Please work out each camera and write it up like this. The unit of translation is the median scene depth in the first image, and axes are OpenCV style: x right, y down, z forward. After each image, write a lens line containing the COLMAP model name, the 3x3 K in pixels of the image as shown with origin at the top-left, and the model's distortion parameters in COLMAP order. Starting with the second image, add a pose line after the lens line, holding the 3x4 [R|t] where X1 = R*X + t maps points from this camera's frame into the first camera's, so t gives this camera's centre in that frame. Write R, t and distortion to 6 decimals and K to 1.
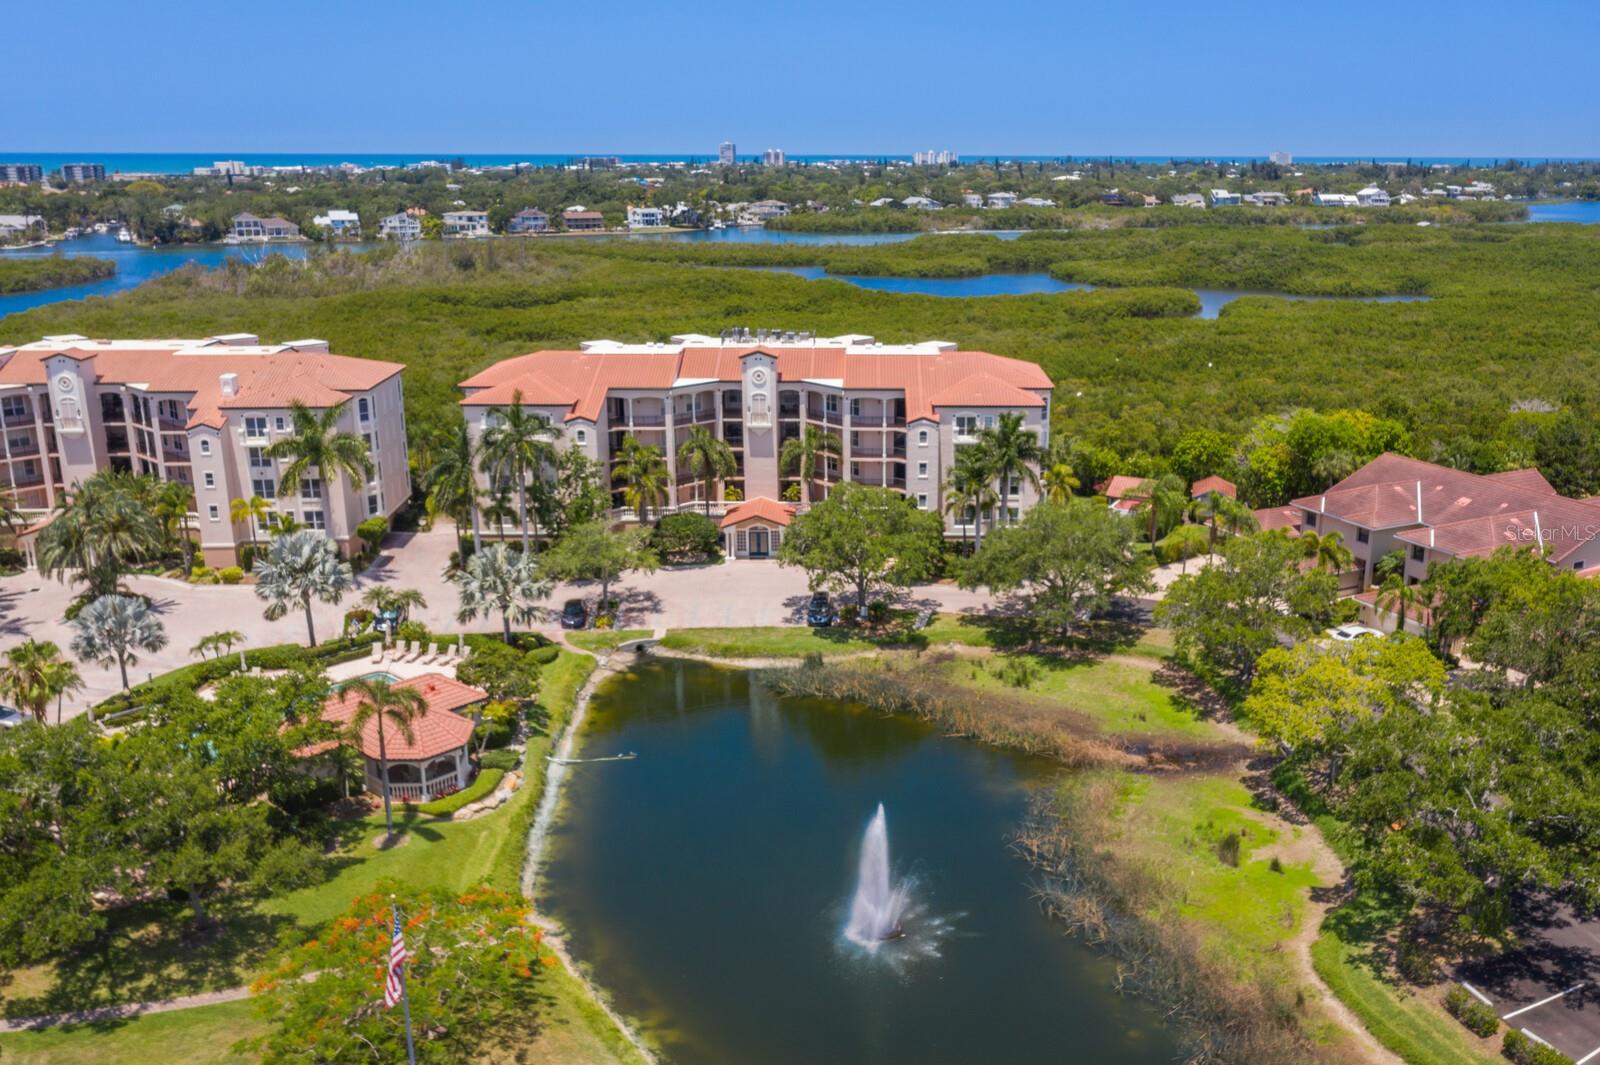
lens RADIAL K [[1321.6, 0, 838.5], [0, 1321.6, 535.1], [0, 0, 1]] dist [-0.009880, 0.007372]
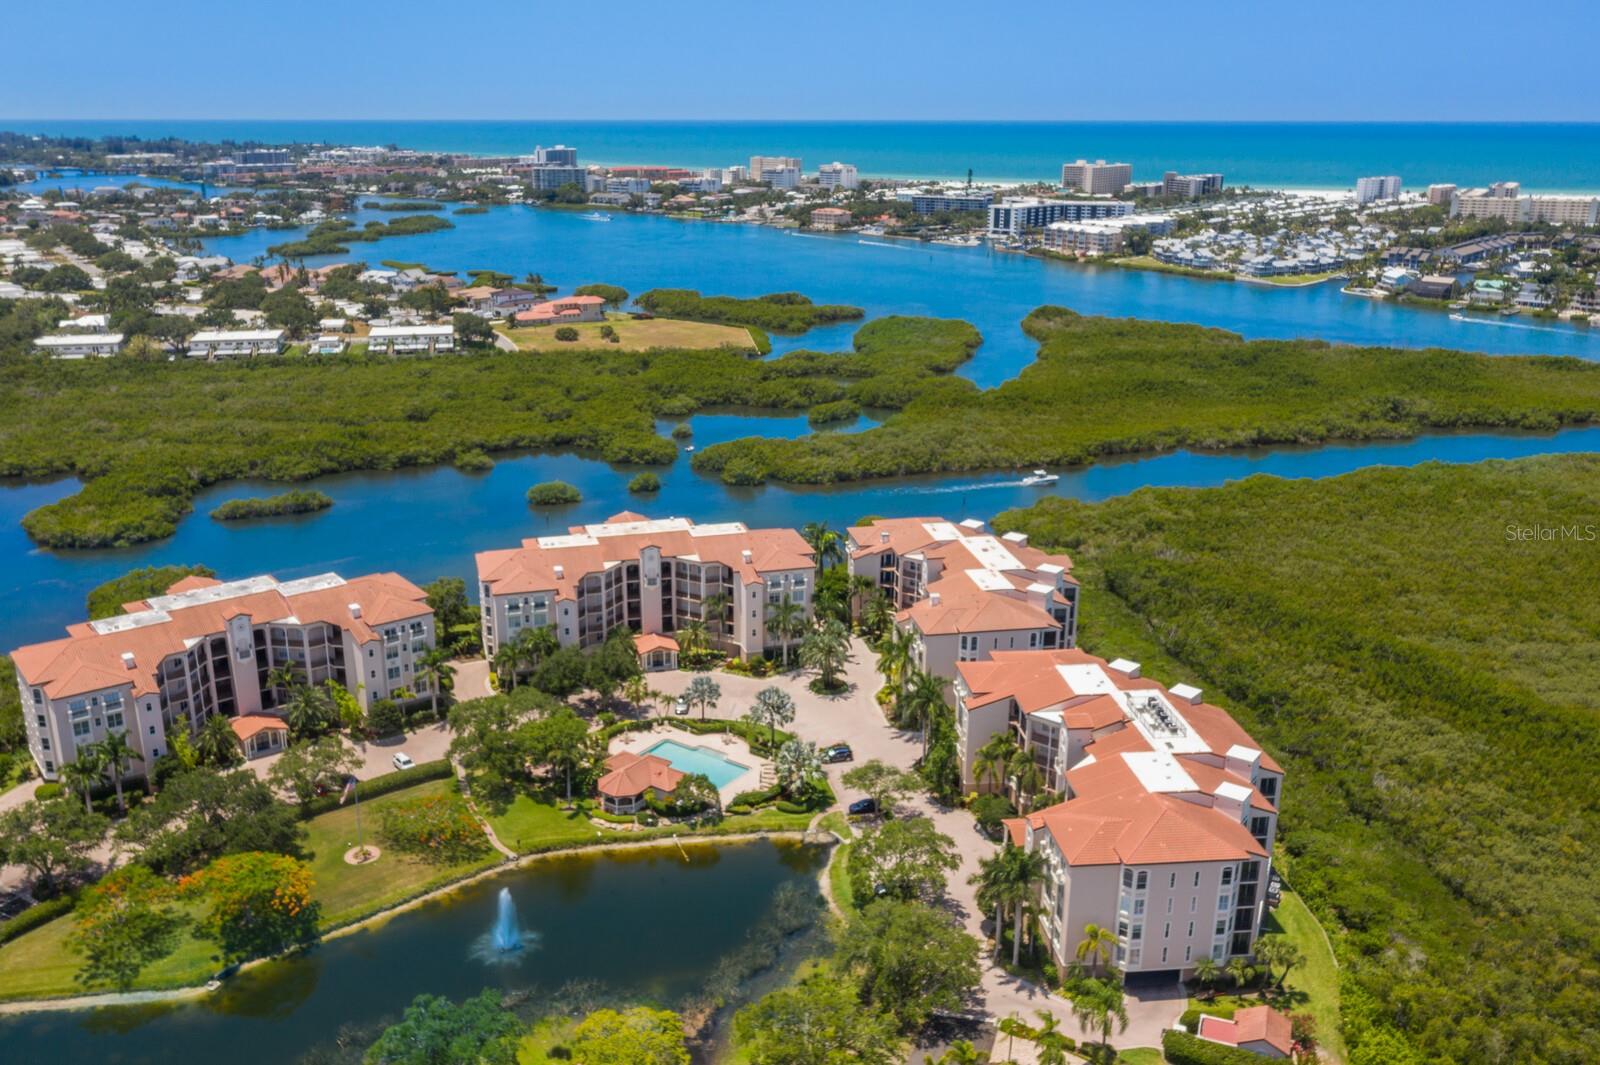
lens RADIAL K [[1321.6, 0, 838.5], [0, 1321.6, 535.1], [0, 0, 1]] dist [-0.009880, 0.007372]
pose [[0.116530, 0.294725, -0.948450, 1.038255], [-0.277728, 0.926530, 0.253791, -0.547903], [0.953566, 0.233837, 0.189822, 0.498652]]
